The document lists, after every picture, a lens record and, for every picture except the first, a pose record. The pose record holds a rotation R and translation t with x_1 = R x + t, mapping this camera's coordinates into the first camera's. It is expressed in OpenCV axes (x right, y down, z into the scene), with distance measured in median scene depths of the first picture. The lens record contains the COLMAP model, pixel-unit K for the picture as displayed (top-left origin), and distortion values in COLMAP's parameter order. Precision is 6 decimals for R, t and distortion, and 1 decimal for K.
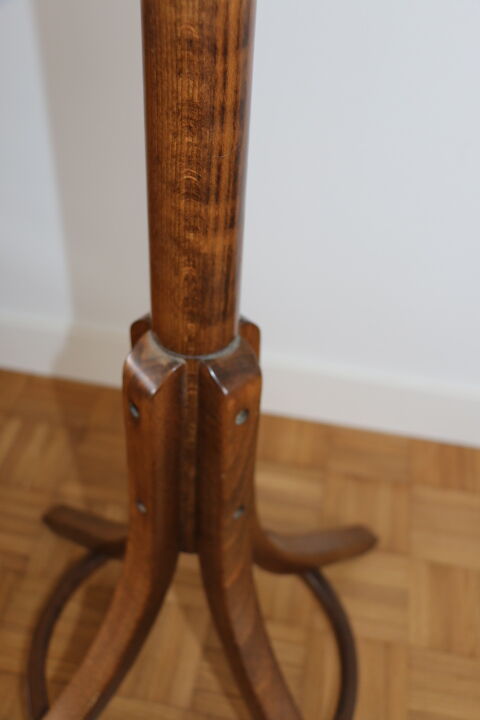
lens RADIAL K [[724.3, 0, 241.9], [0, 724.3, 360.2], [0, 0, 1]] dist [-0.074567, 0.000000]
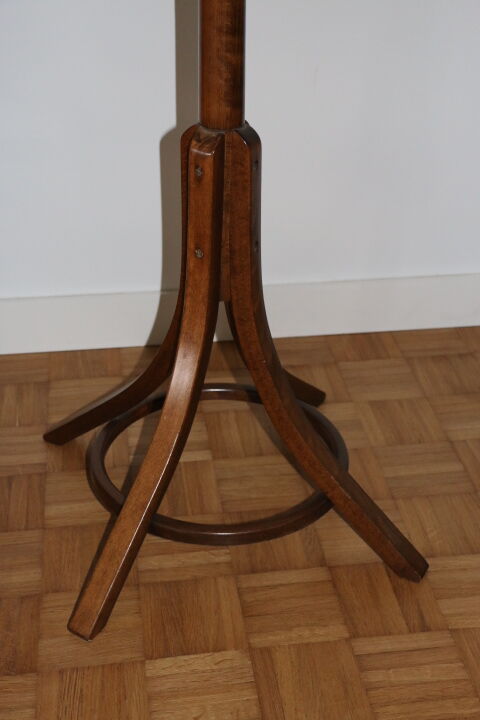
lens RADIAL K [[1014.9, 0, 242.6], [0, 1014.9, 355.0], [0, 0, 1]] dist [0.095676, 0.000000]
pose [[0.951769, -0.195148, 0.236754, -0.351529], [0.239137, 0.955277, -0.173950, 0.467144], [-0.192220, 0.222177, 0.955871, -0.663914]]
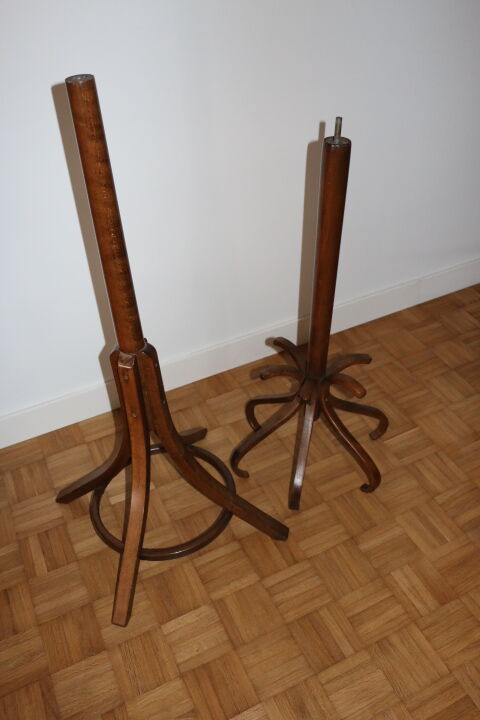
lens RADIAL K [[626.6, 0, 247.1], [0, 626.6, 362.1], [0, 0, 1]] dist [-0.127385, 0.082929]
pose [[0.808488, -0.447676, 0.382012, -0.346542], [0.471463, 0.881197, 0.034863, 0.078163], [-0.352235, 0.151918, 0.923500, -0.823338]]
